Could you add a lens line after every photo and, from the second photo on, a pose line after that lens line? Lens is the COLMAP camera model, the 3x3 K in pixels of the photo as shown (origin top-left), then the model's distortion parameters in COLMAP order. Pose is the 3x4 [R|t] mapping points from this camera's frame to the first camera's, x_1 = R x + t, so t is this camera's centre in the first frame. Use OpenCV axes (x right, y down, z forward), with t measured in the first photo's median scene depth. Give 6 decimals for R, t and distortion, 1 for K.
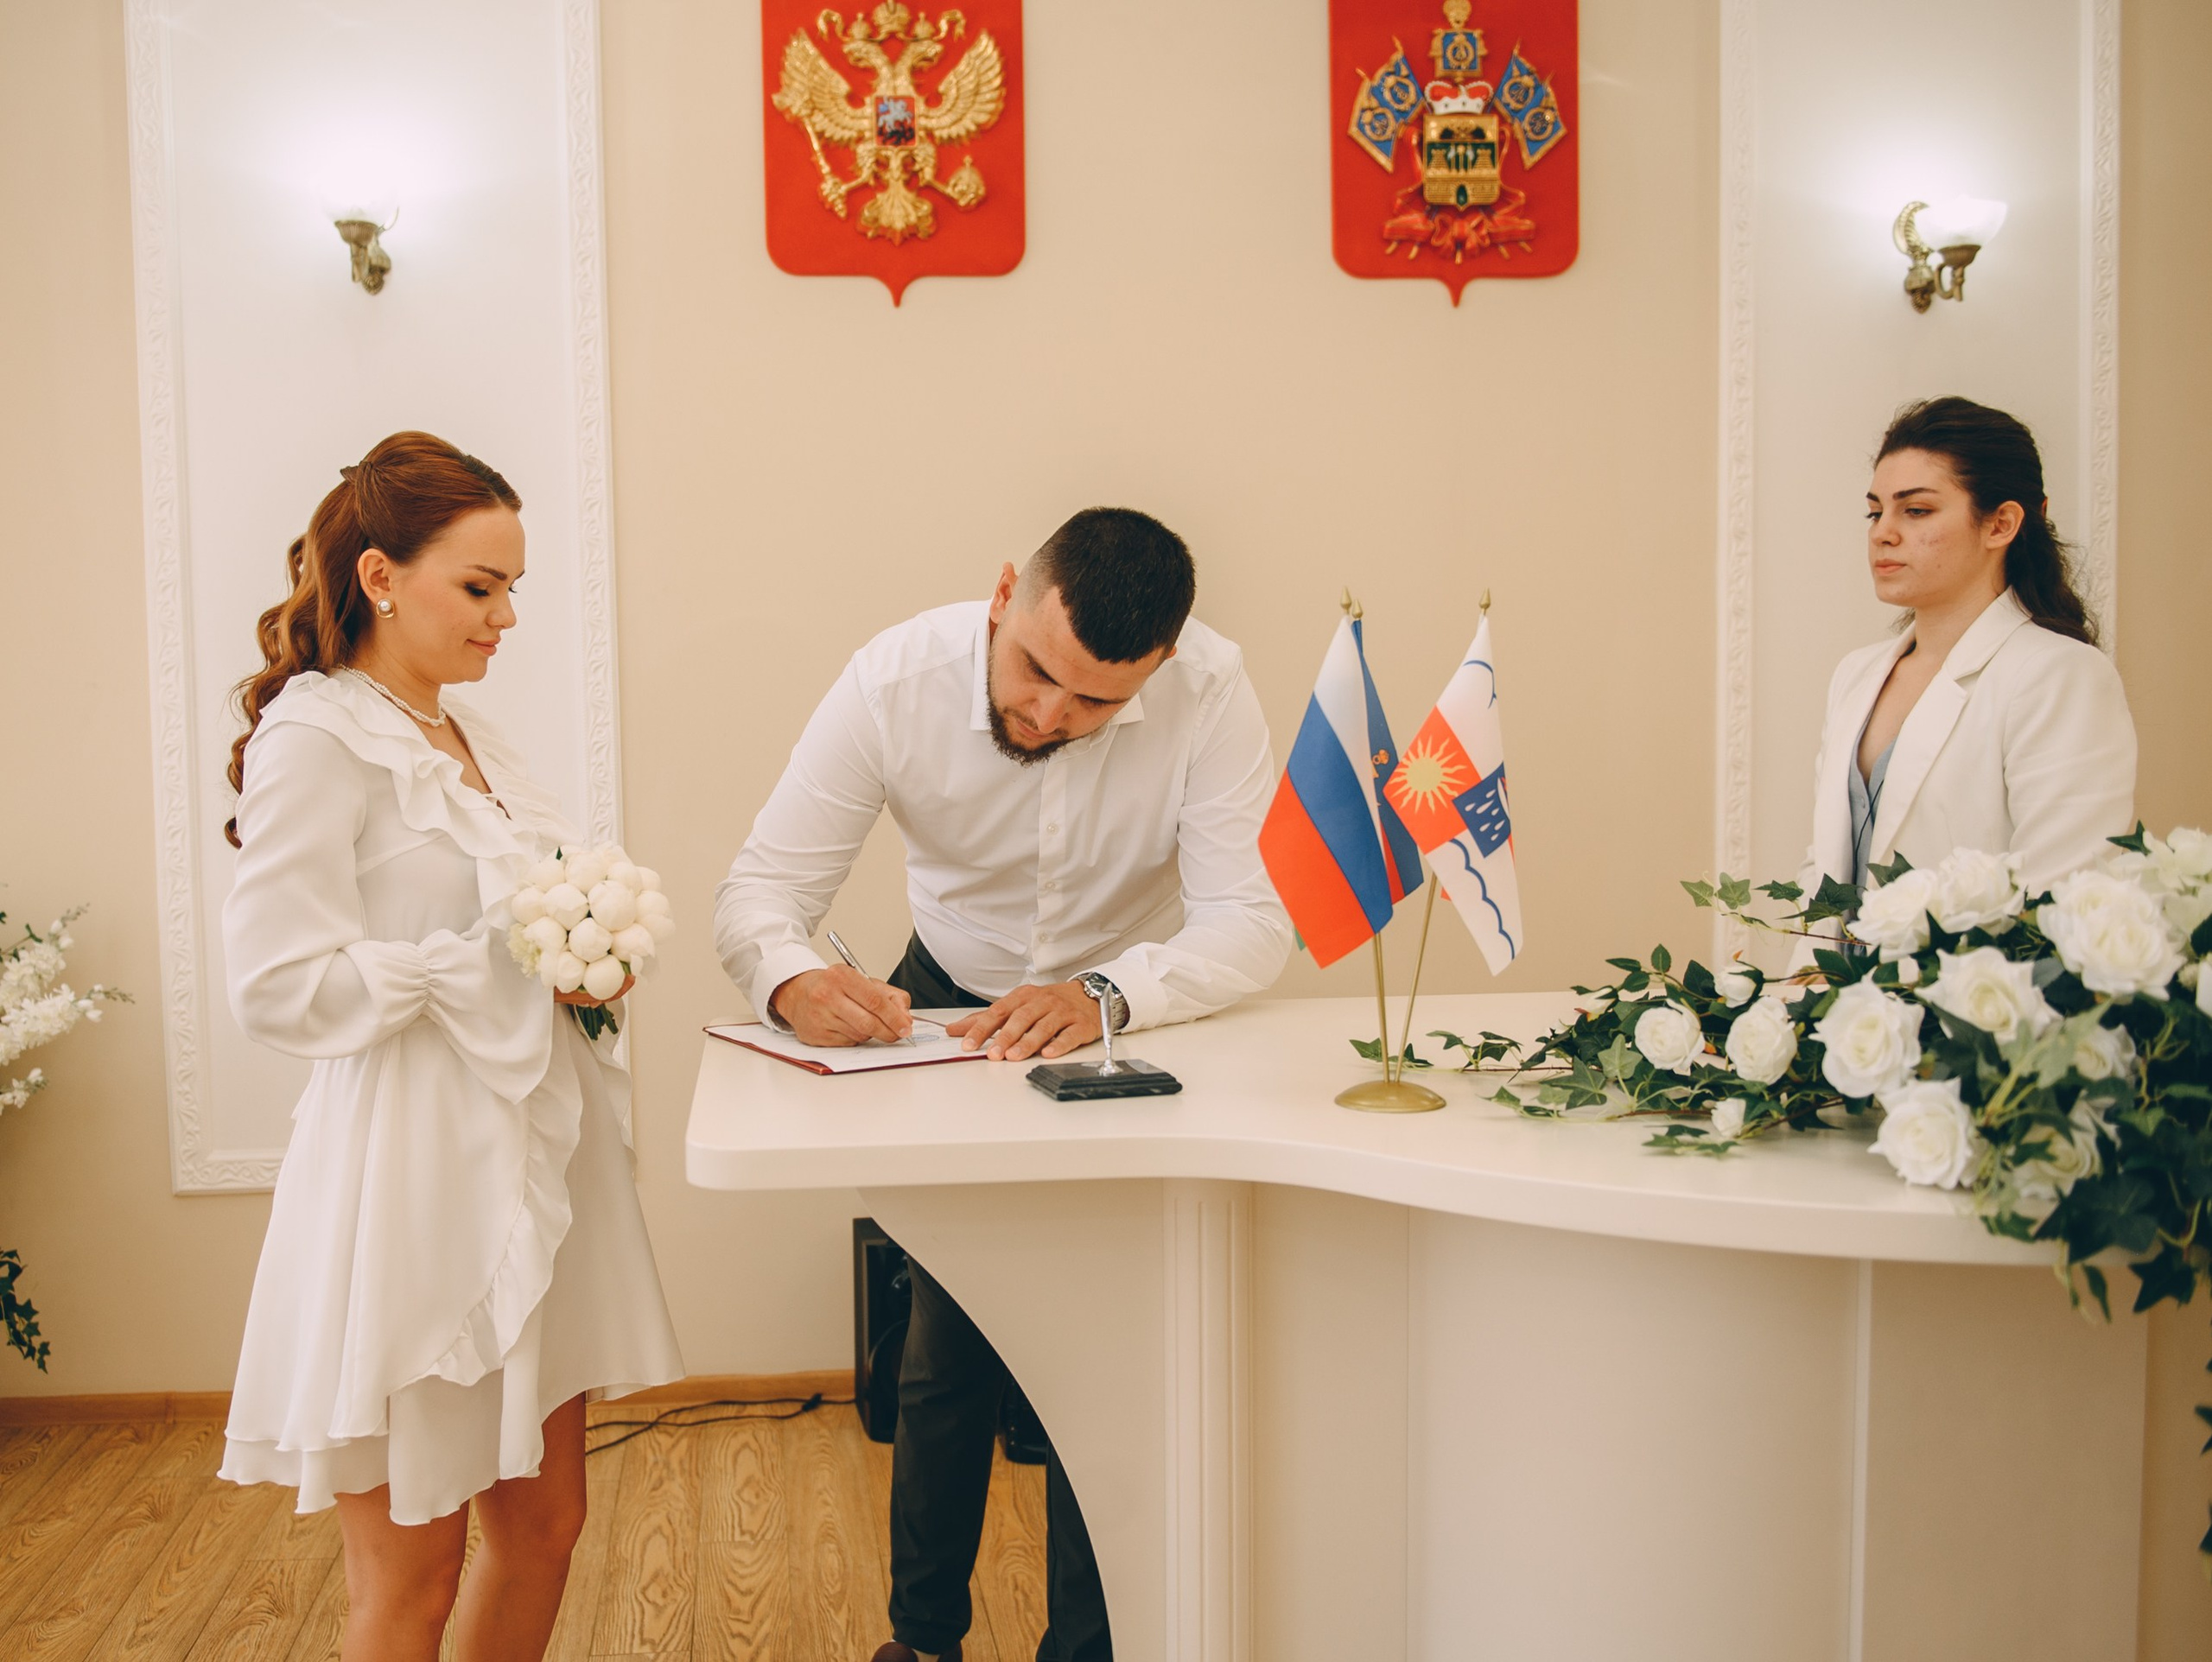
lens RADIAL K [[1882.2, 0, 918.5], [0, 1882.2, 847.4], [0, 0, 1]] dist [-0.023439, -0.002841]
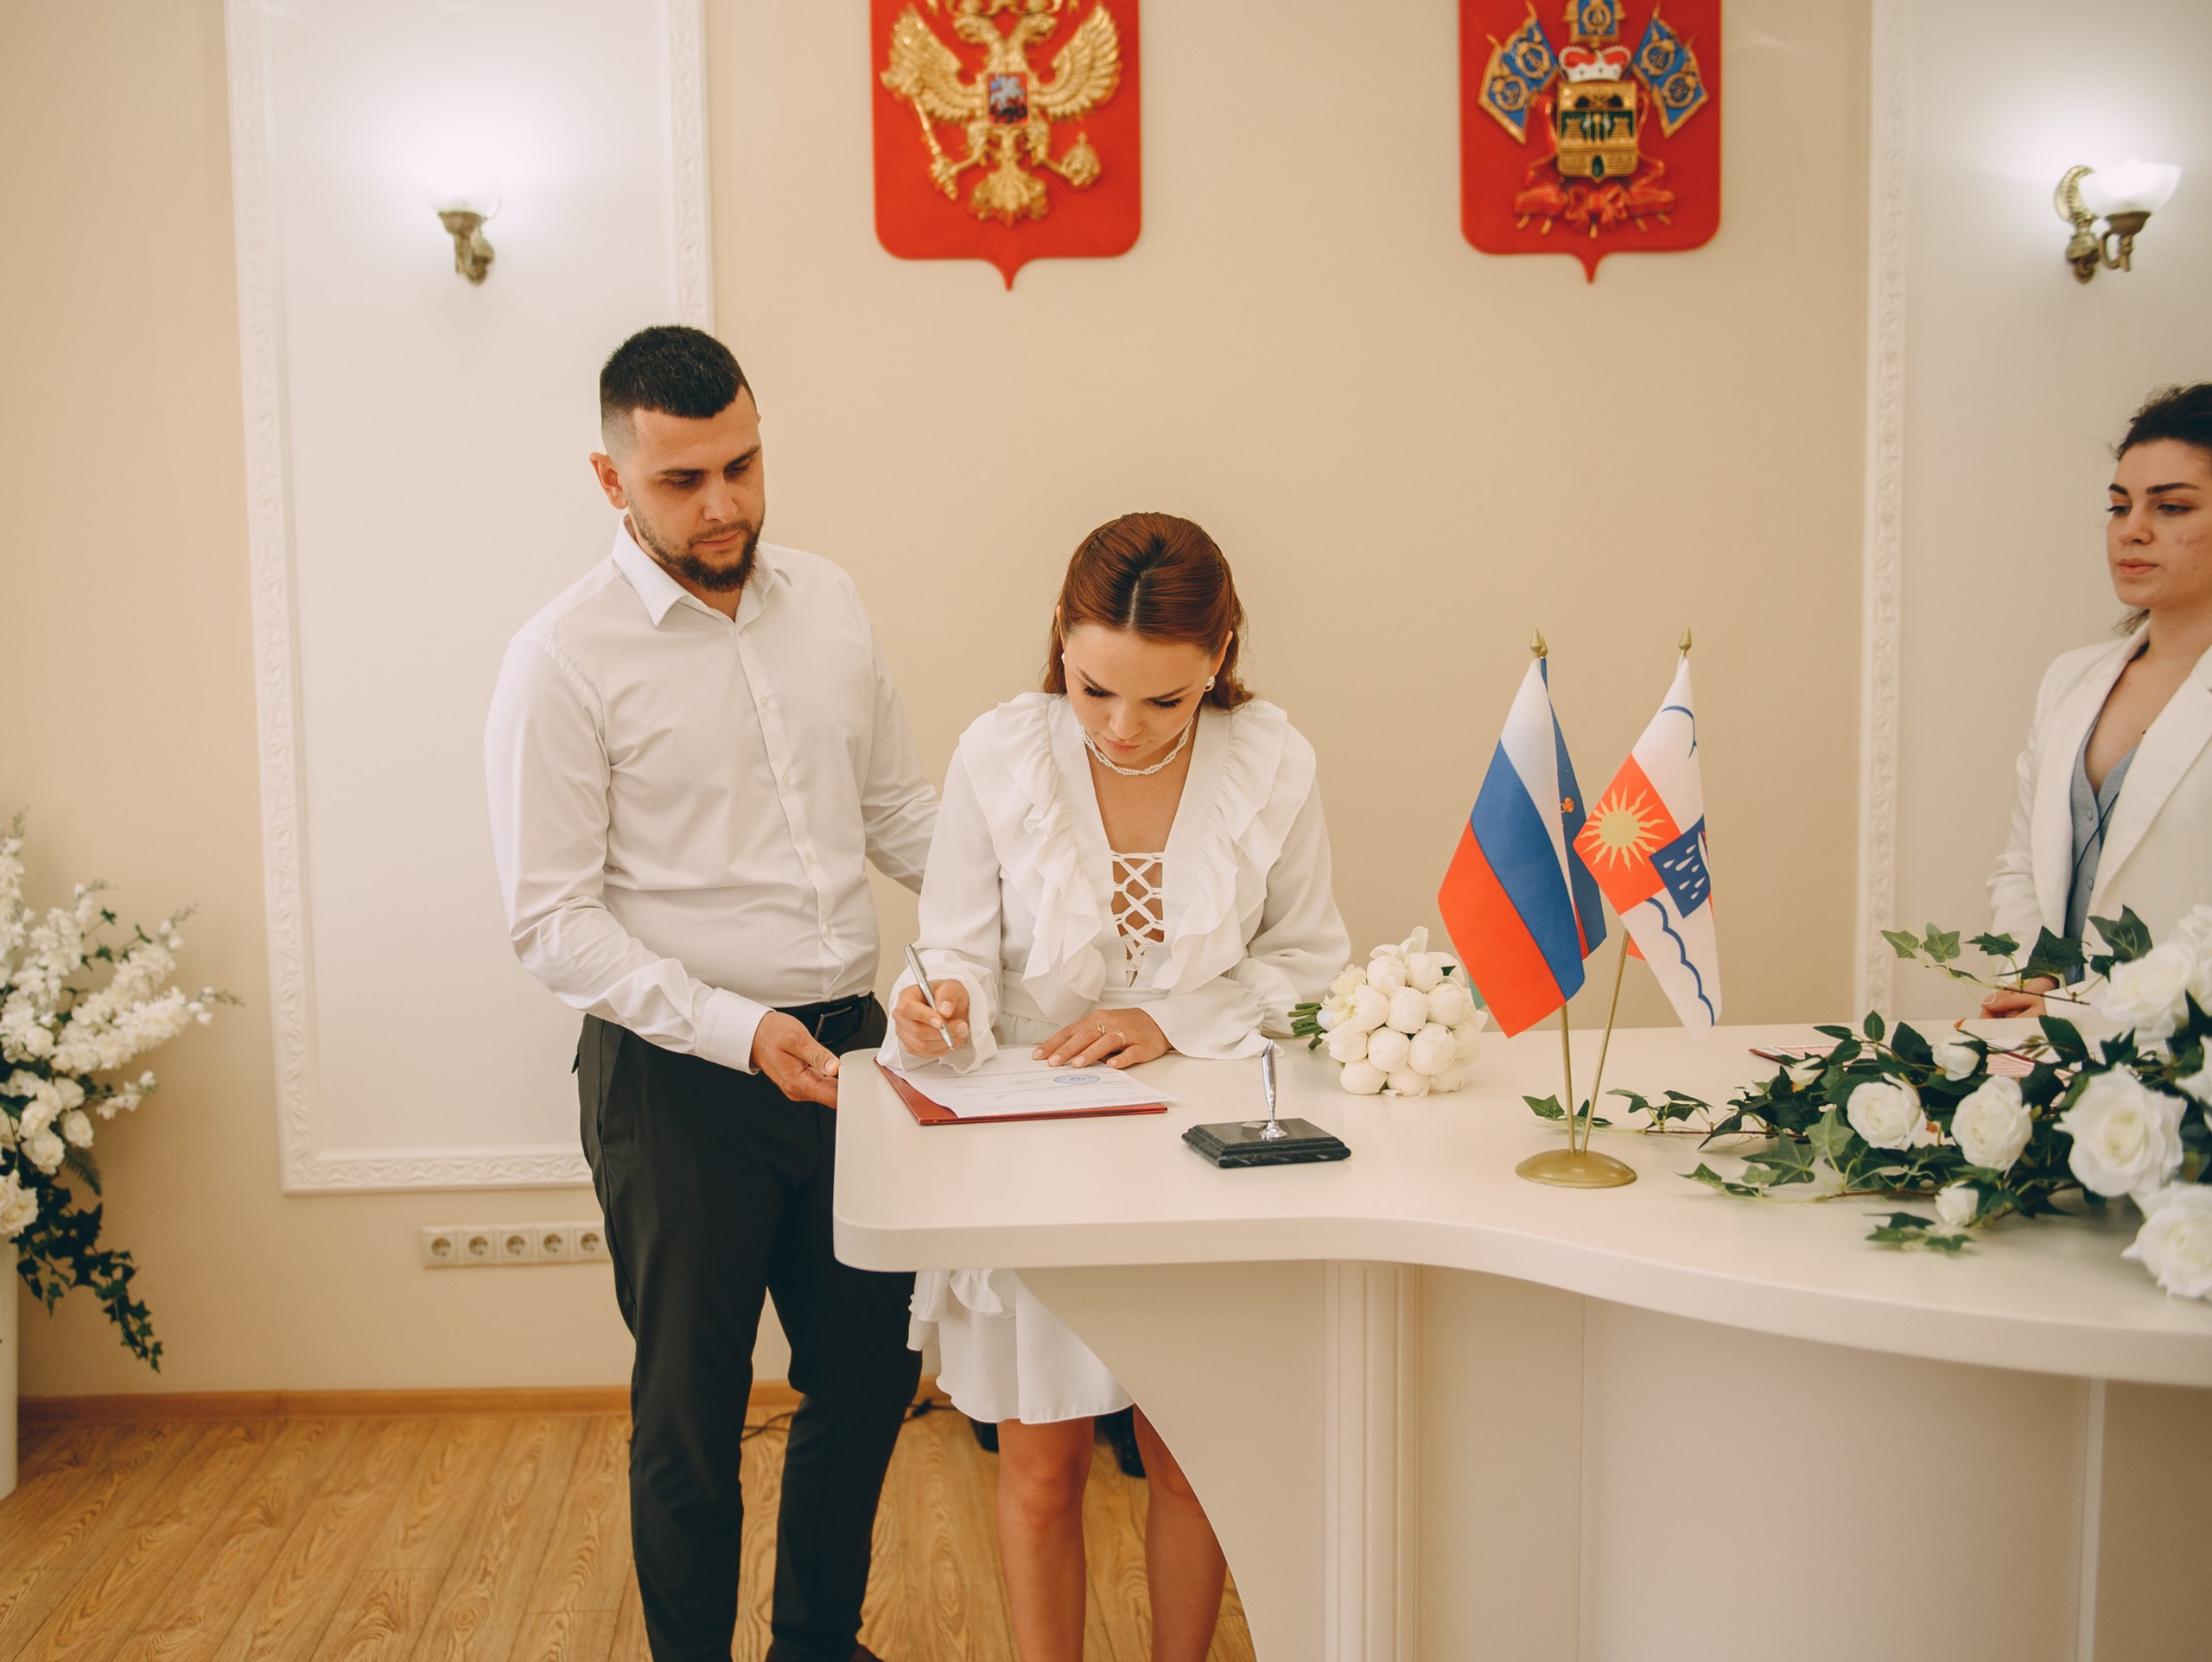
lens RADIAL K [[1882.2, 0, 918.5], [0, 1882.2, 847.4], [0, 0, 1]] dist [-0.023439, -0.002841]
pose [[0.999026, 0.000157, -0.044117, -0.016757], [0.000764, 0.999782, 0.020879, -0.021744], [0.044111, -0.020892, 0.998808, 0.022613]]
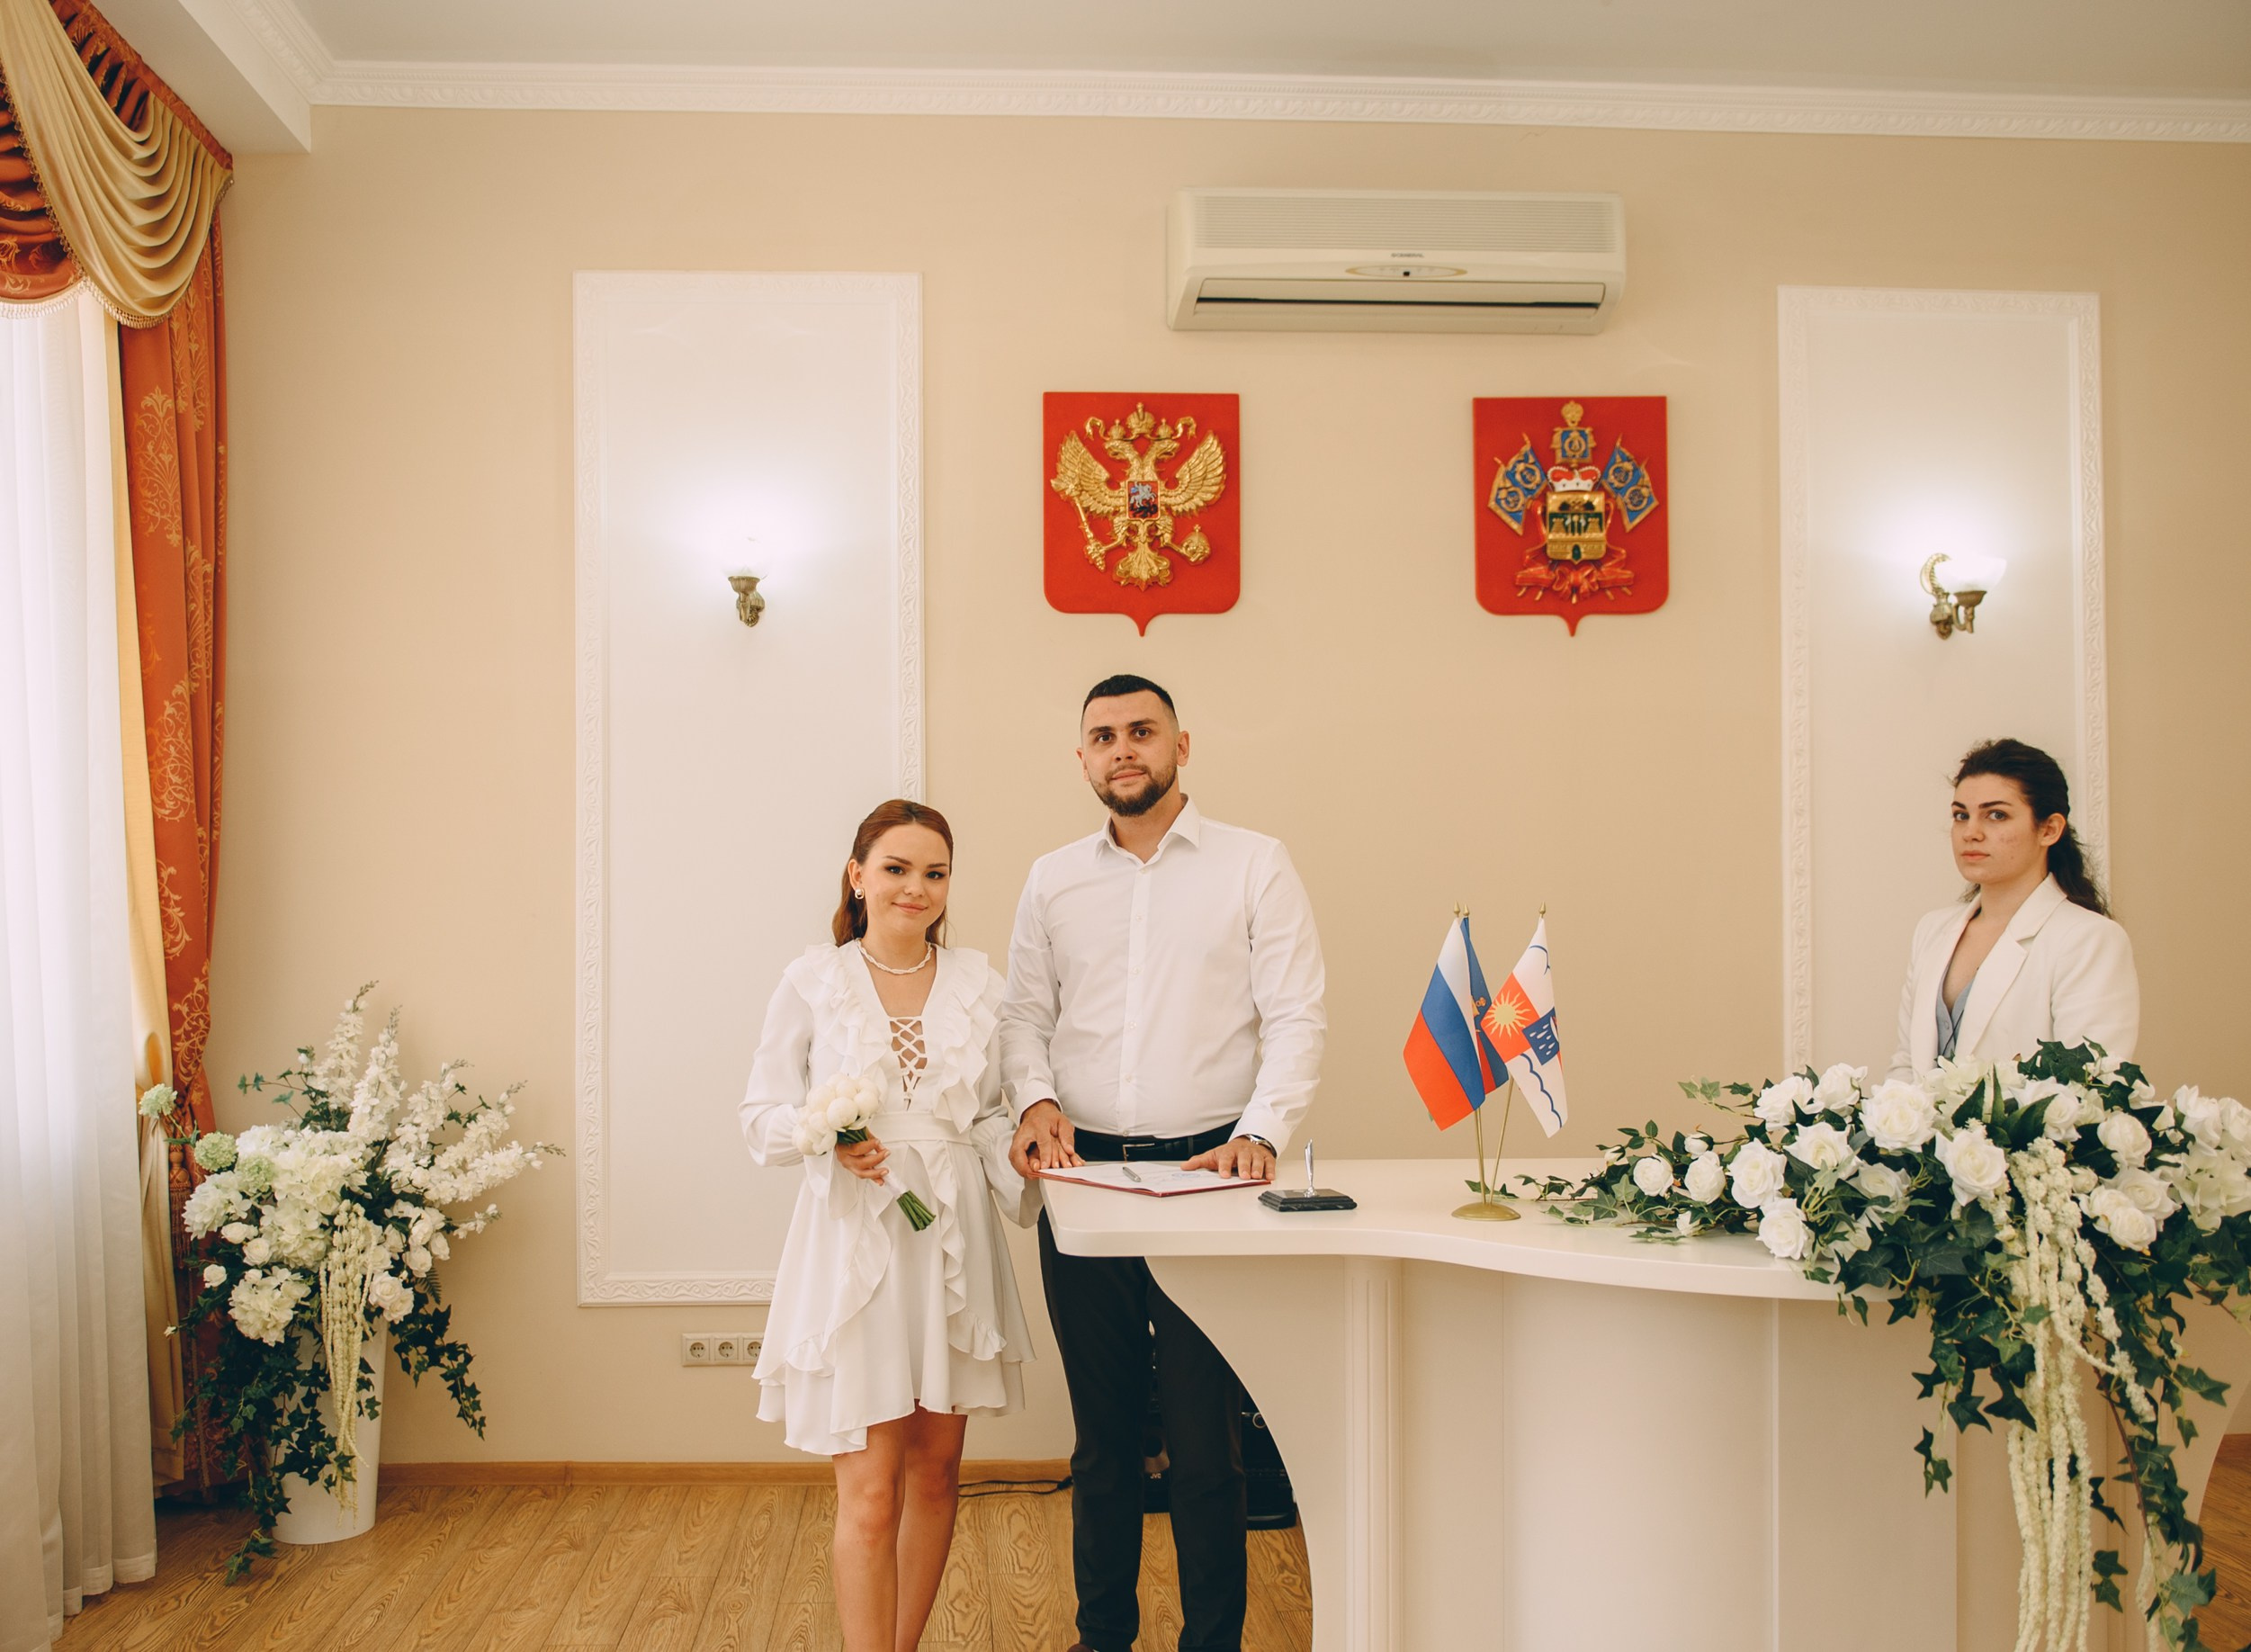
lens RADIAL K [[1781.3, 0, 1025.9], [0, 1781.3, 914.0], [0, 0, 1]] dist [-0.006099, -0.010789]
pose [[0.998839, 0.012456, -0.046530, -0.035334], [-0.015731, 0.997374, -0.070700, -0.004143], [0.045527, 0.071350, 0.996412, -0.258756]]
